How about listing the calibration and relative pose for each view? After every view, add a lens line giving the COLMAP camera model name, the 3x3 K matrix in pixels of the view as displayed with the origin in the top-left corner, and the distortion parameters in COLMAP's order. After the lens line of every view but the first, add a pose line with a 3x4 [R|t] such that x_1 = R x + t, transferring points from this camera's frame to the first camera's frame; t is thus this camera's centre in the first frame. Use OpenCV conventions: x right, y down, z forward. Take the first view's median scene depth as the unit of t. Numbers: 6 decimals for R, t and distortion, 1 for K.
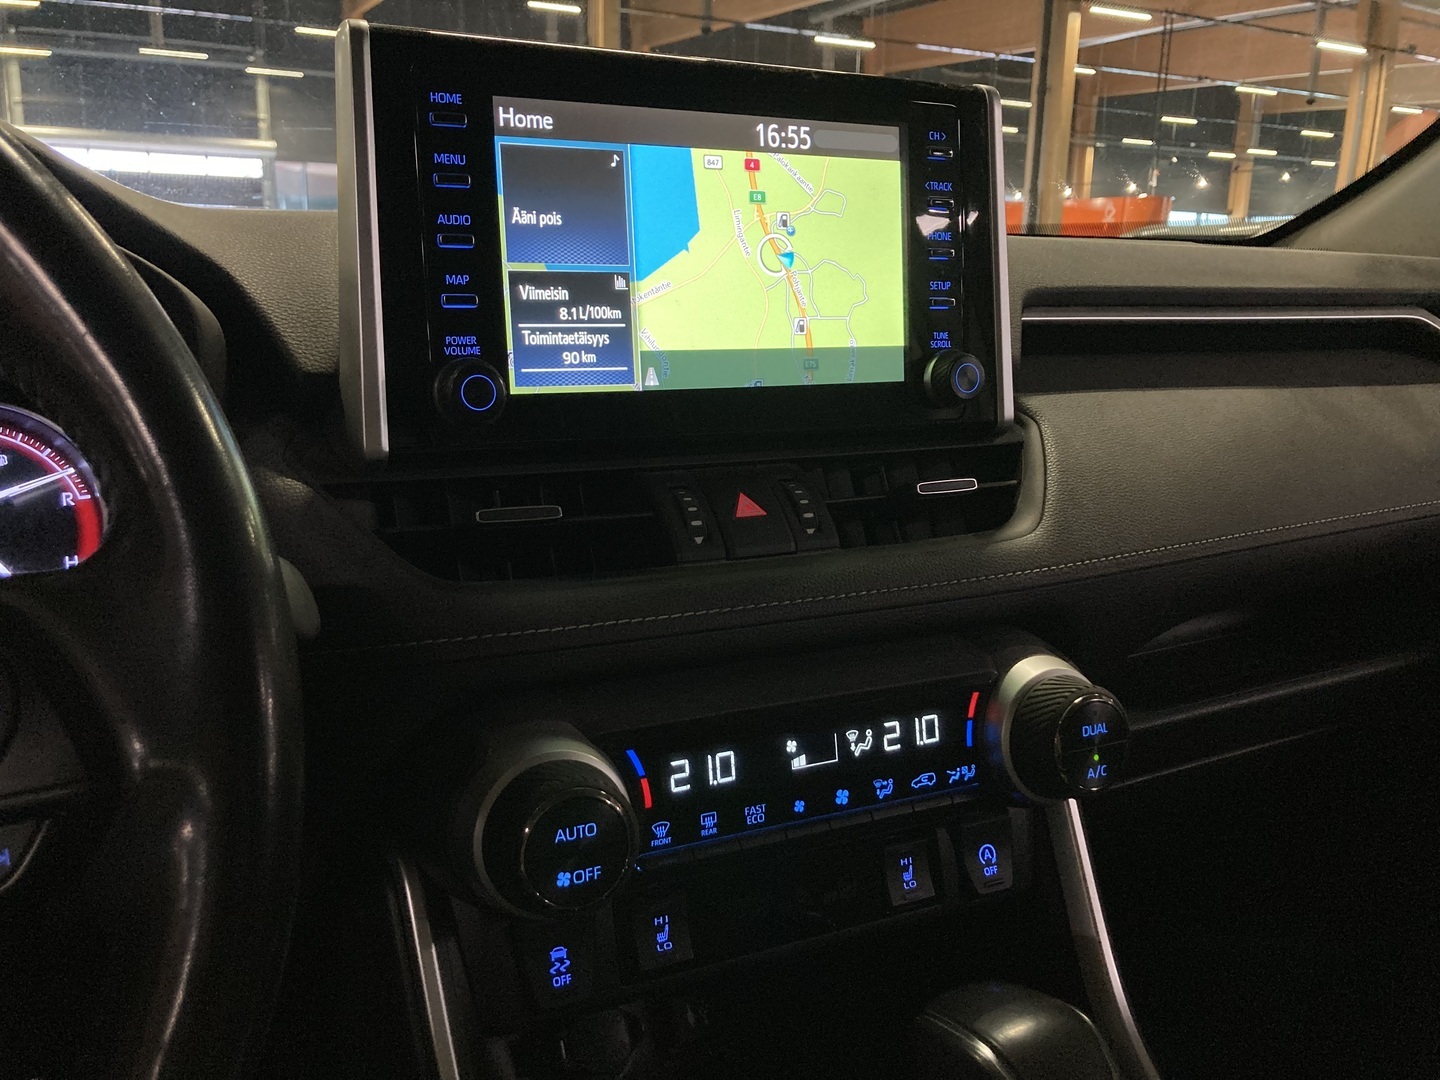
lens RADIAL K [[1182.8, 0, 719.5], [0, 1182.8, 611.3], [0, 0, 1]] dist [0.007841, 0.005318]
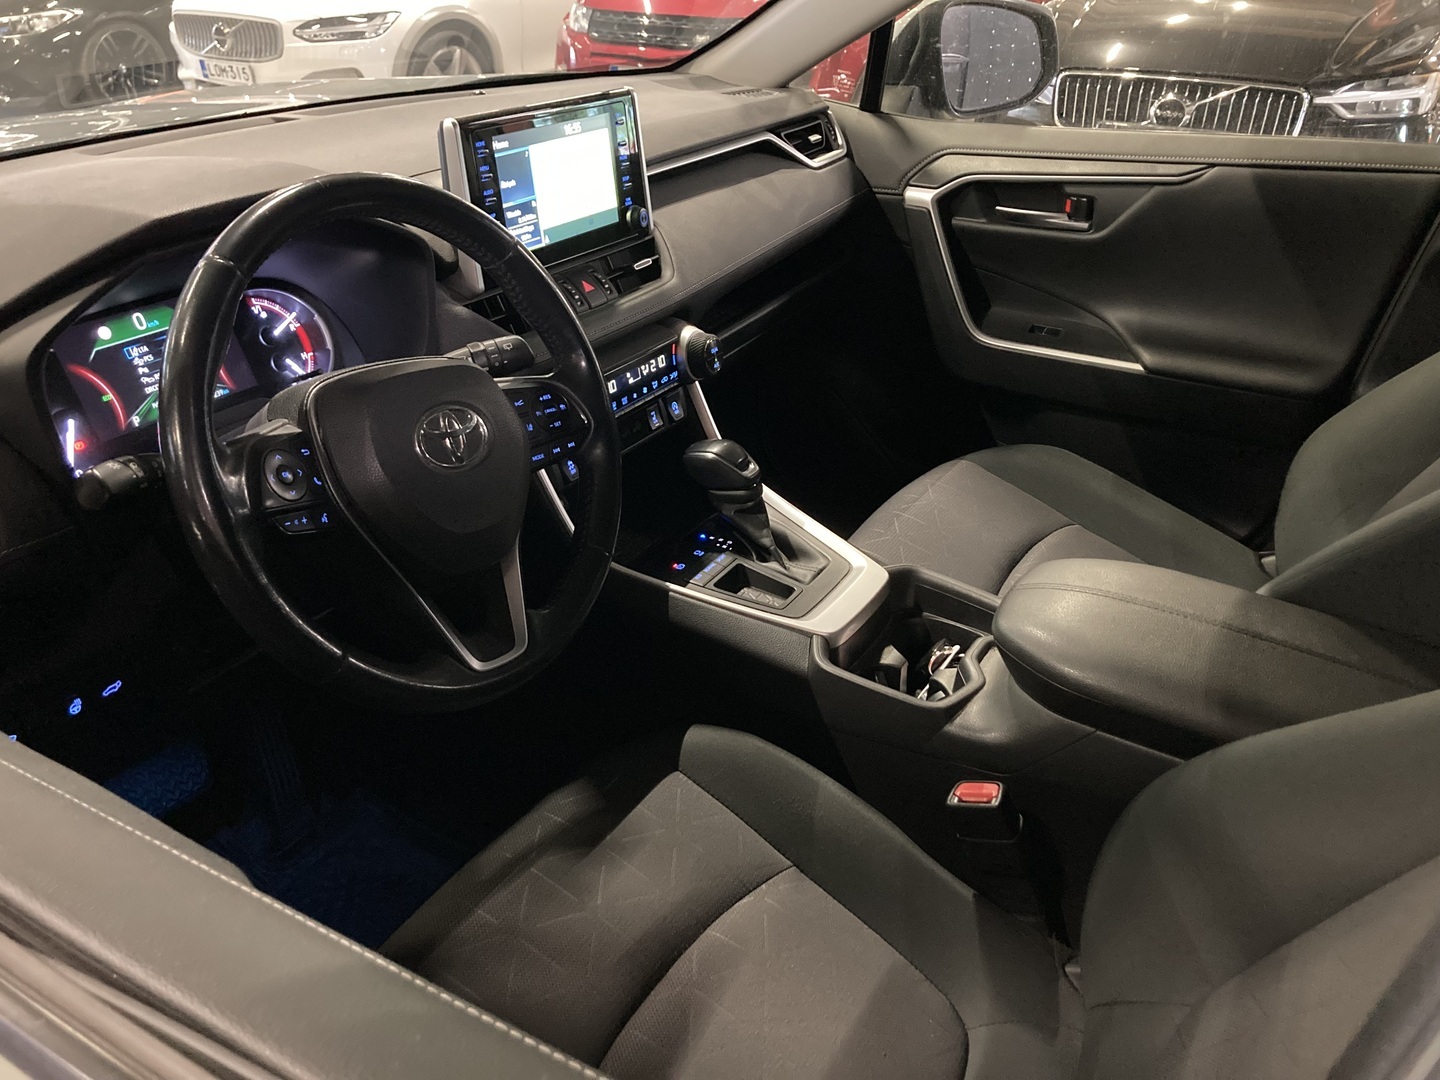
lens RADIAL K [[1182.8, 0, 719.5], [0, 1182.8, 611.3], [0, 0, 1]] dist [0.007841, 0.005318]
pose [[0.842741, -0.269753, 0.465854, -1.141745], [0.118022, 0.936919, 0.329018, -0.242978], [-0.525222, -0.222296, 0.821417, -1.449743]]
